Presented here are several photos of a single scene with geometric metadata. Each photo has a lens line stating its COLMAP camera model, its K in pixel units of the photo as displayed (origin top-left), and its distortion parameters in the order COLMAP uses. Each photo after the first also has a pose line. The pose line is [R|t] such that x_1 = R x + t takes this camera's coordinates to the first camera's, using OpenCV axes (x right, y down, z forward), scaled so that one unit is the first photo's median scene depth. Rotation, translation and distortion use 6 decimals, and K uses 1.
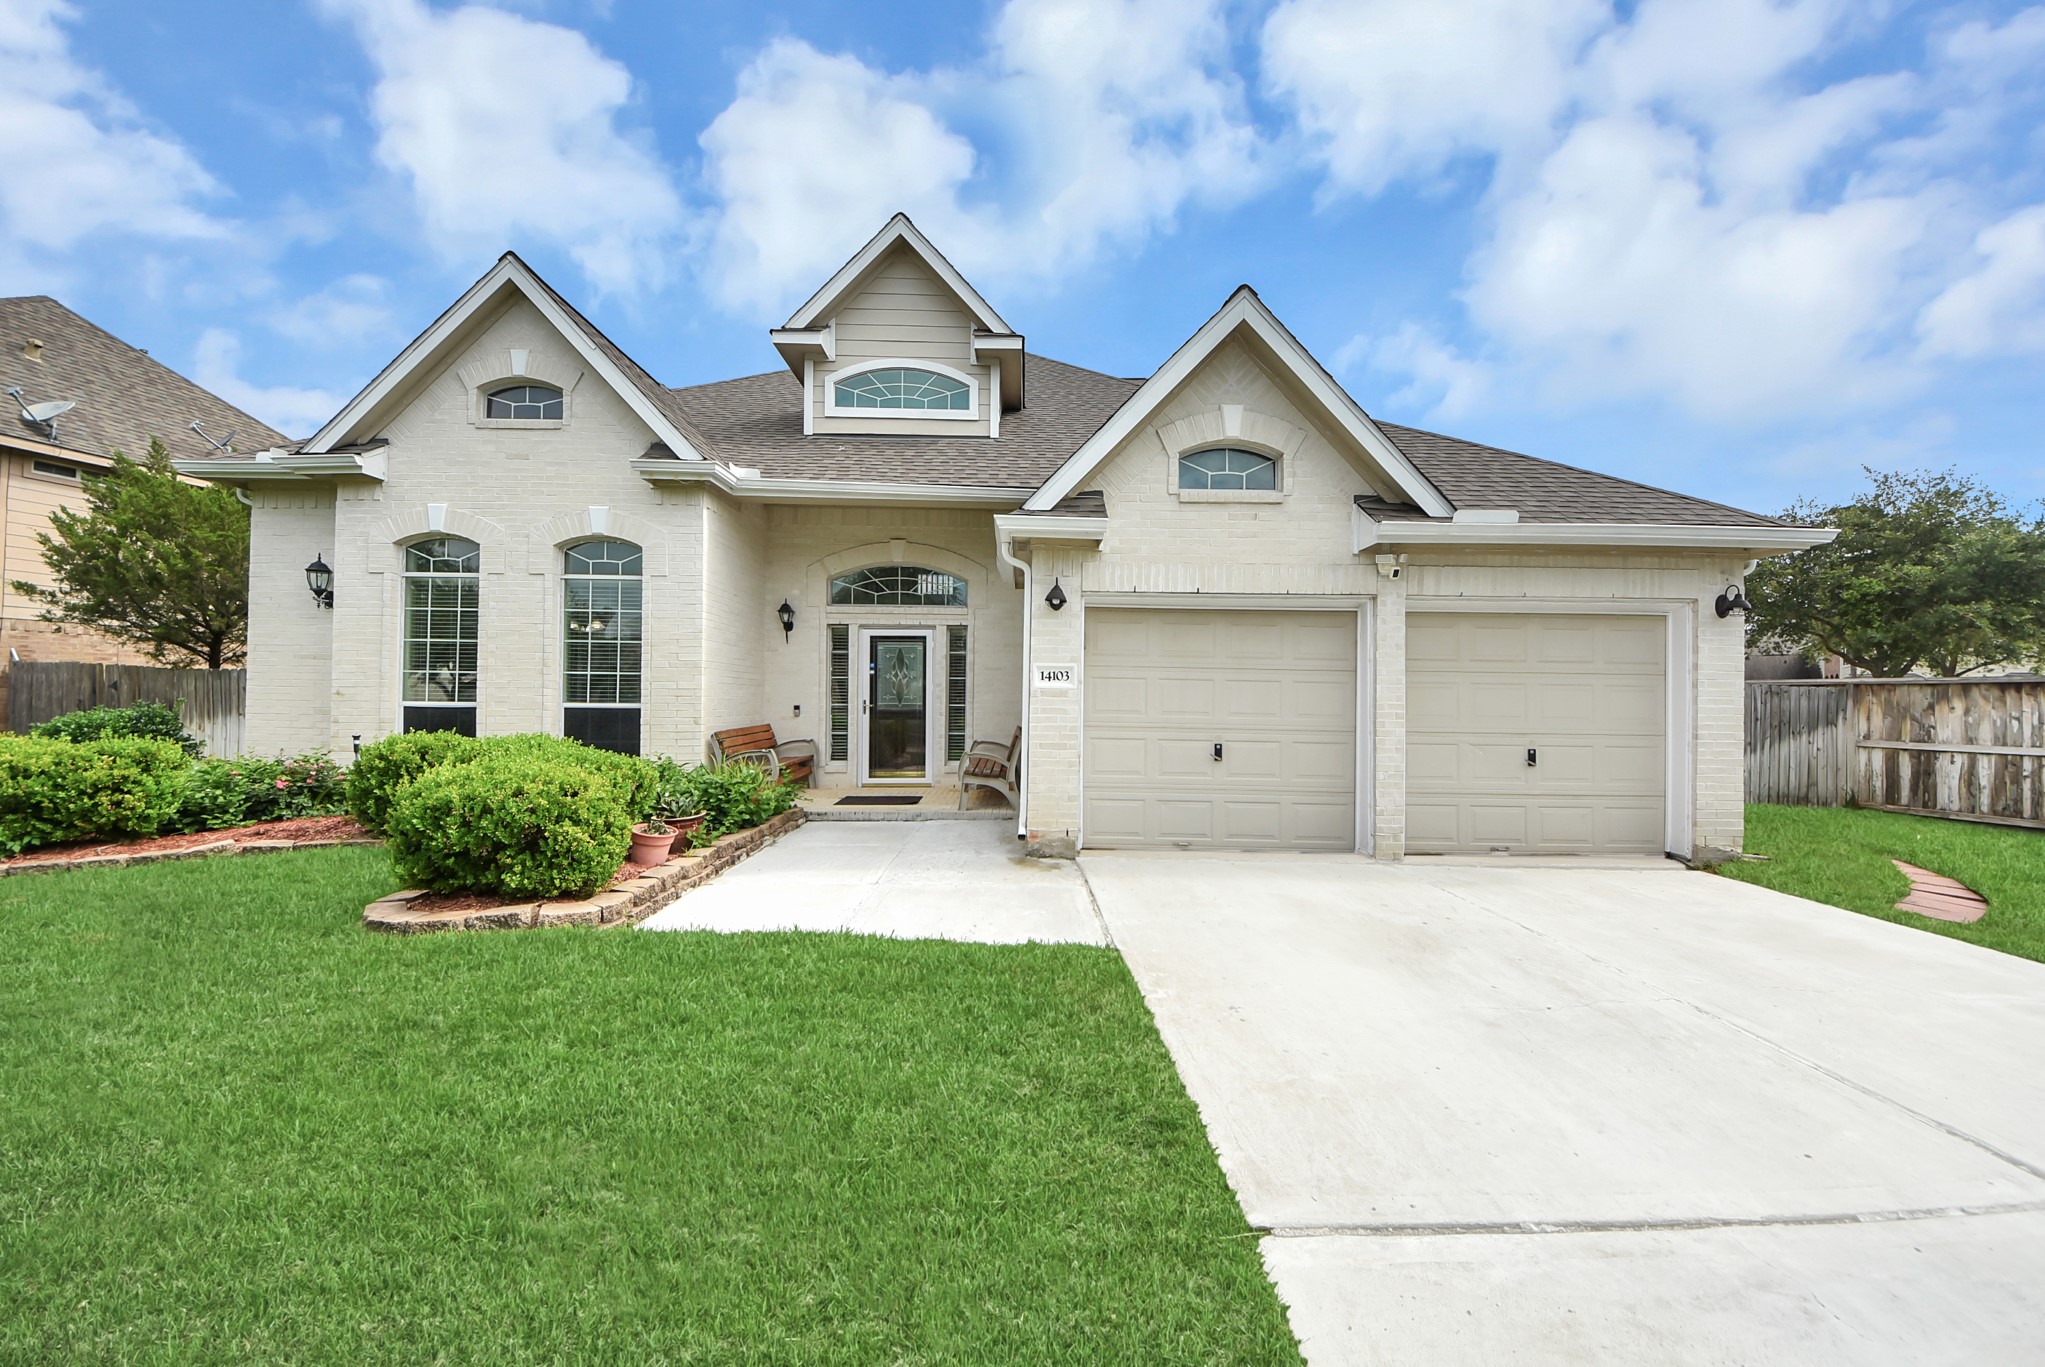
lens RADIAL K [[711.3, 0, 1048.2], [0, 711.3, 711.1], [0, 0, 1]] dist [-0.001569, -0.001389]
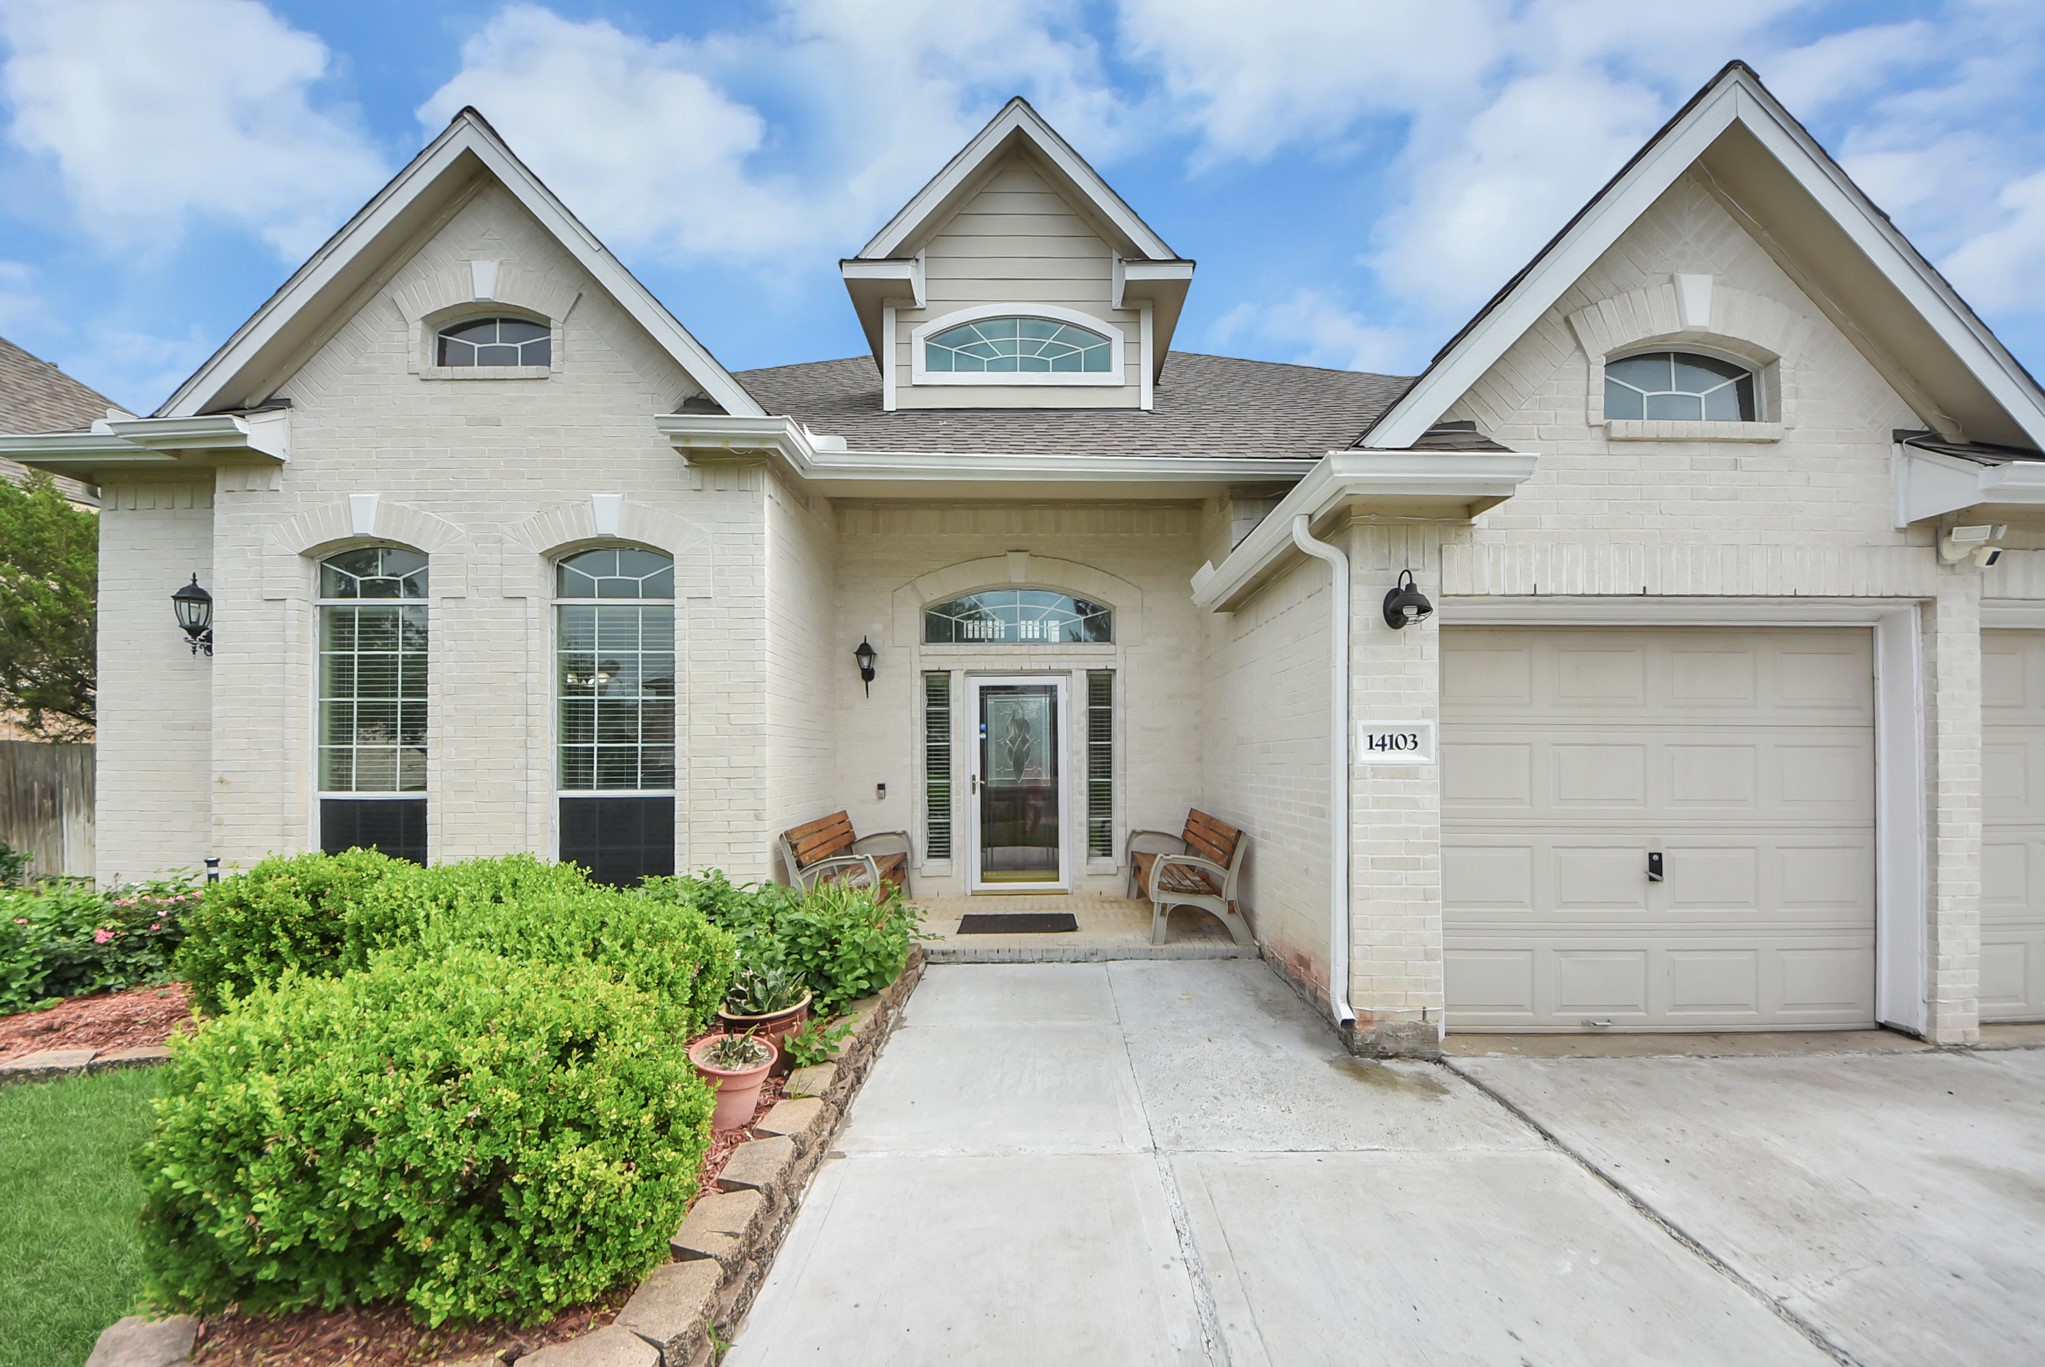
lens RADIAL K [[751.3, 0, 1064.3], [0, 751.3, 768.9], [0, 0, 1]] dist [-0.004195, -0.000165]
pose [[0.999880, -0.014487, -0.005498, -0.209102], [0.014483, 0.999895, -0.000794, -0.025443], [0.005509, 0.000714, 0.999985, 0.308208]]
